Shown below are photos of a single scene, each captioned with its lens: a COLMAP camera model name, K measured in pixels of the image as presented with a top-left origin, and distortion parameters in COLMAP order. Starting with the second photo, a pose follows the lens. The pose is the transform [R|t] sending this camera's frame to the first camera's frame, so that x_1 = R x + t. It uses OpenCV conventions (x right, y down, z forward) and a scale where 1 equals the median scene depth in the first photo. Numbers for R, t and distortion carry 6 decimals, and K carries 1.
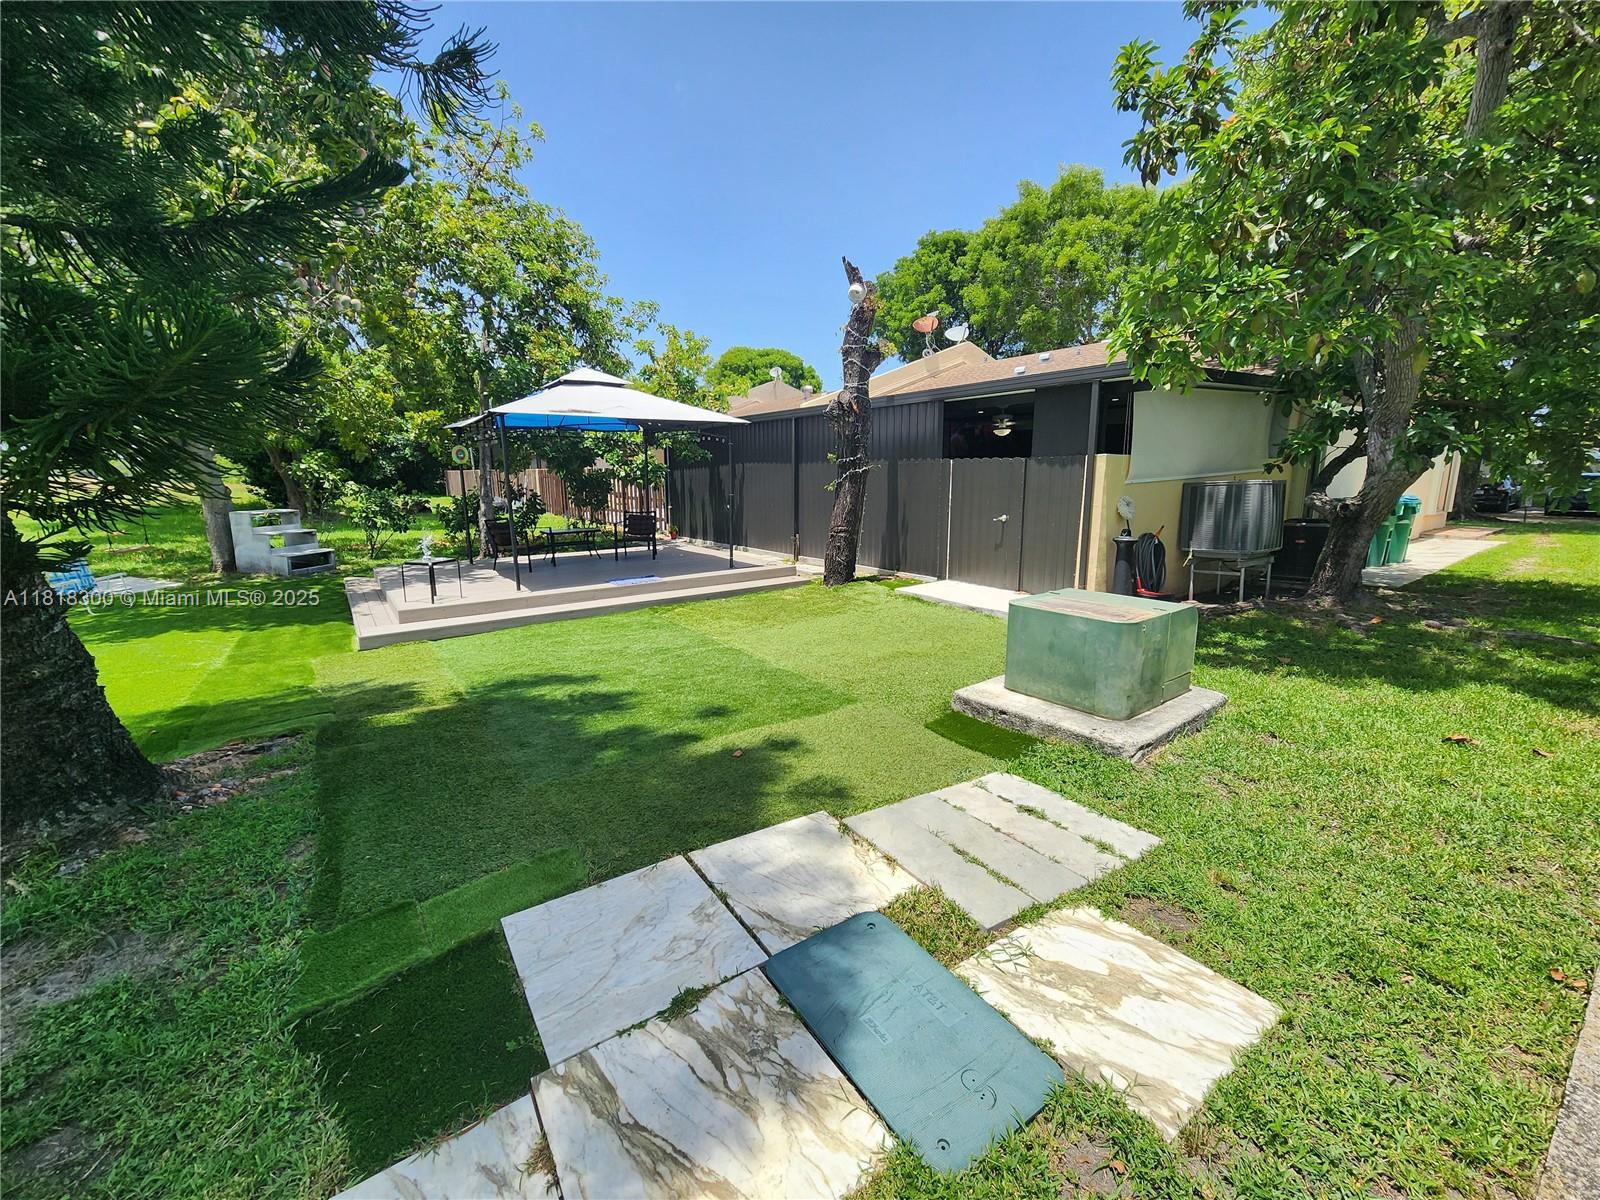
lens RADIAL K [[654.9, 0, 798.4], [0, 654.9, 596.4], [0, 0, 1]] dist [-0.002145, -0.000016]
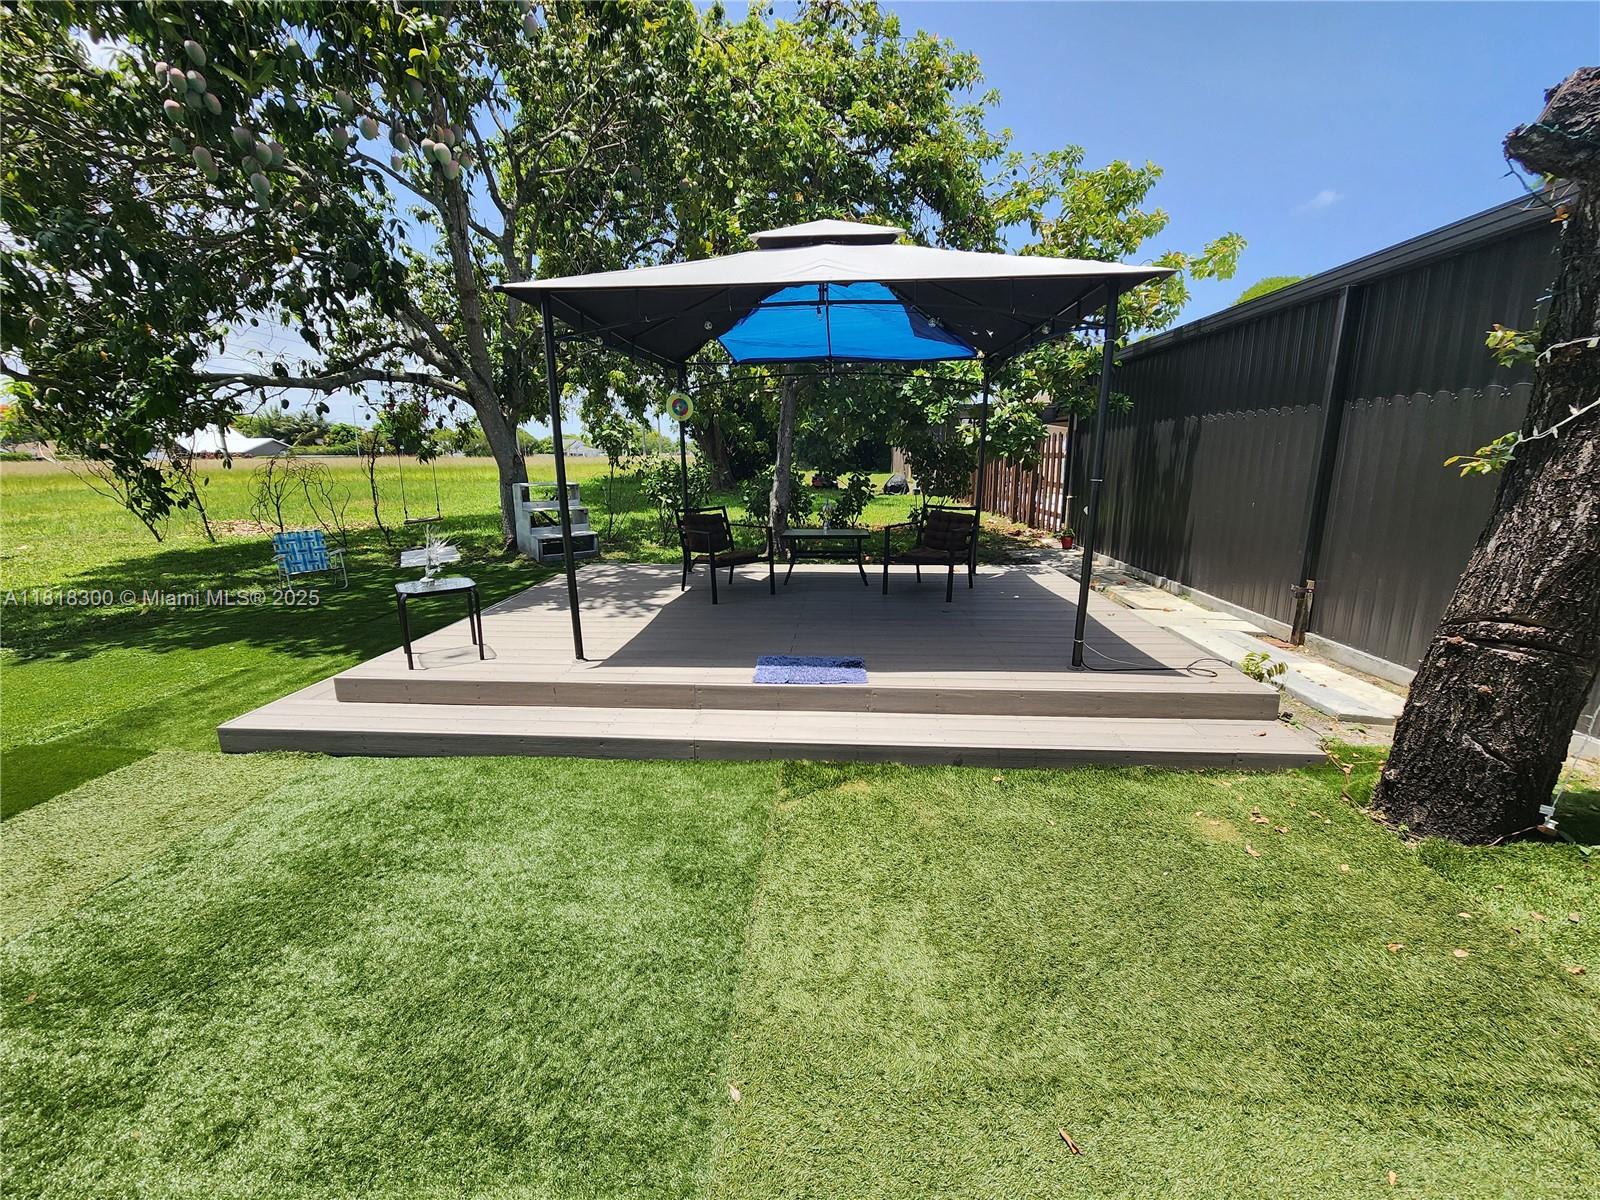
lens RADIAL K [[654.9, 0, 798.4], [0, 654.9, 596.4], [0, 0, 1]] dist [-0.002145, -0.000016]
pose [[0.771311, 0.133369, -0.622328, 0.007215], [-0.112322, 0.990975, 0.073161, -0.079404], [0.626468, 0.013472, 0.779330, 0.488657]]
